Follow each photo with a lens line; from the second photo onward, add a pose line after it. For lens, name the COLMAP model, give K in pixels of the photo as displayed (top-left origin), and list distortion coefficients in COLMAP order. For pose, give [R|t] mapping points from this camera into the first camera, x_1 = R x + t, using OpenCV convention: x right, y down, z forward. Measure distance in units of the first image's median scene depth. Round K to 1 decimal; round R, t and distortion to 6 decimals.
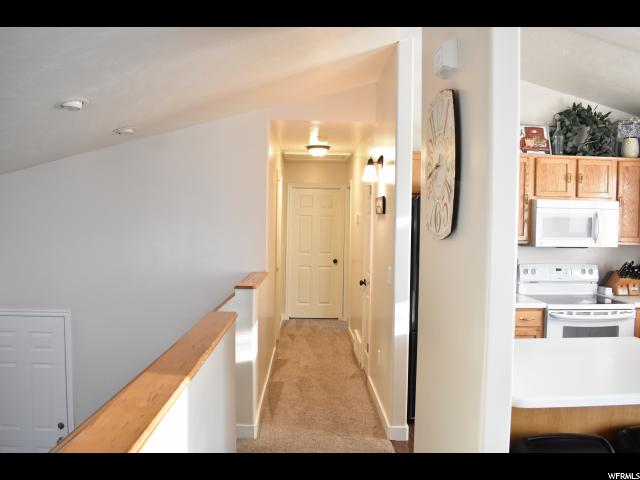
lens RADIAL K [[504.1, 0, 317.9], [0, 504.1, 240.2], [0, 0, 1]] dist [-0.092062, 0.007862]
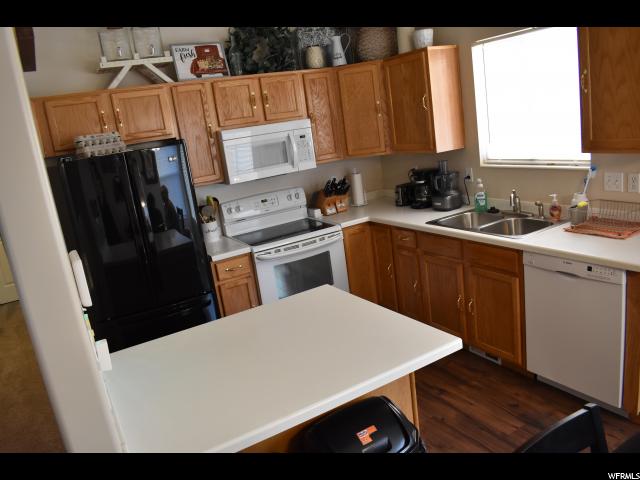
lens RADIAL K [[504.1, 0, 323.0], [0, 504.1, 240.9], [0, 0, 1]] dist [-0.092062, 0.007862]
pose [[0.869829, -0.240261, 0.430897, 0.168078], [0.163589, 0.964452, 0.207535, -0.048162], [-0.465442, -0.110030, 0.878213, 0.118708]]
